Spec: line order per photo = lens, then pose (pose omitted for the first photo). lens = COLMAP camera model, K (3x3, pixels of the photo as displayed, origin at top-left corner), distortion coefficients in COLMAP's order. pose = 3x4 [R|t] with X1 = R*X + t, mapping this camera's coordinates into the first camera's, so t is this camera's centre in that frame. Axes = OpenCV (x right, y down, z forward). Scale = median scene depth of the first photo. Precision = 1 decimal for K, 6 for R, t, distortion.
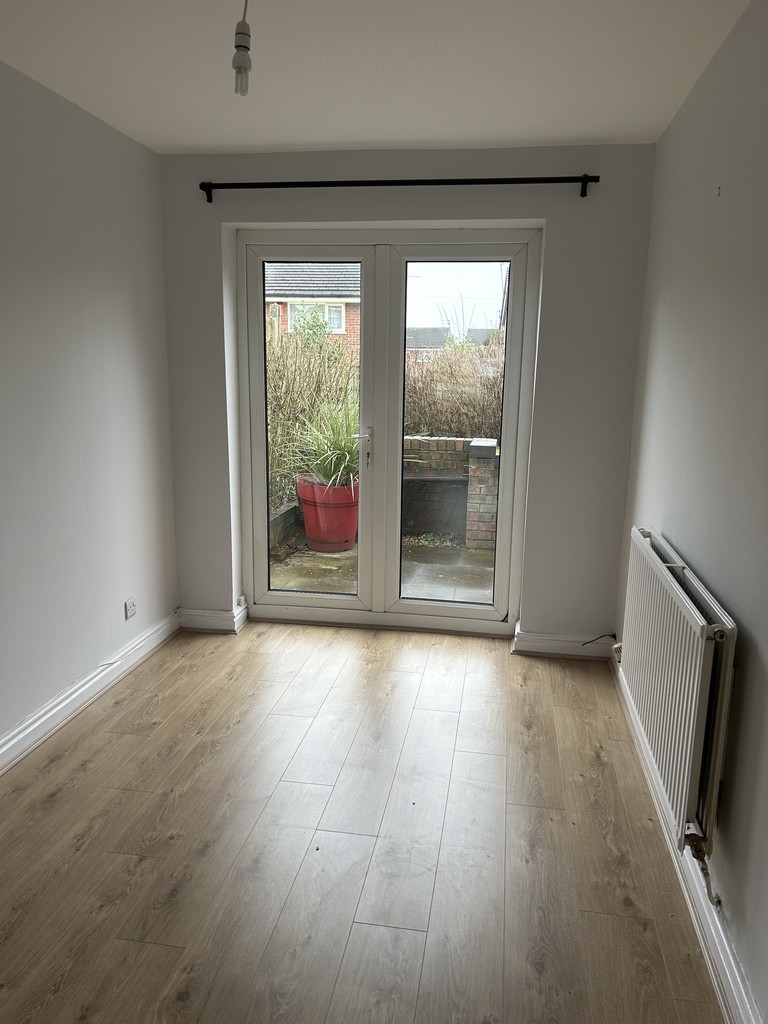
lens RADIAL K [[757.0, 0, 384.2], [0, 757.0, 517.7], [0, 0, 1]] dist [0.021197, -0.007842]
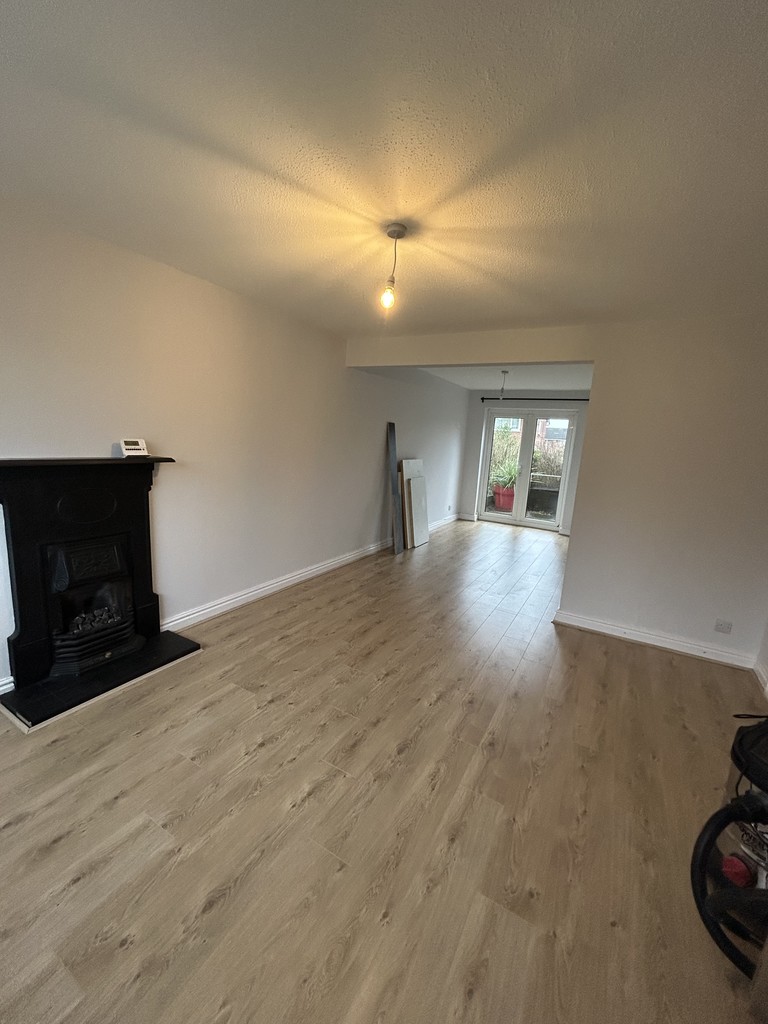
lens RADIAL K [[410.0, 0, 388.5], [0, 410.0, 512.7], [0, 0, 1]] dist [0.001109, 0.000243]
pose [[0.938012, 0.104648, -0.330426, 0.051079], [-0.114952, 0.993302, -0.011741, 0.175719], [0.326984, 0.048997, 0.943759, -0.898887]]
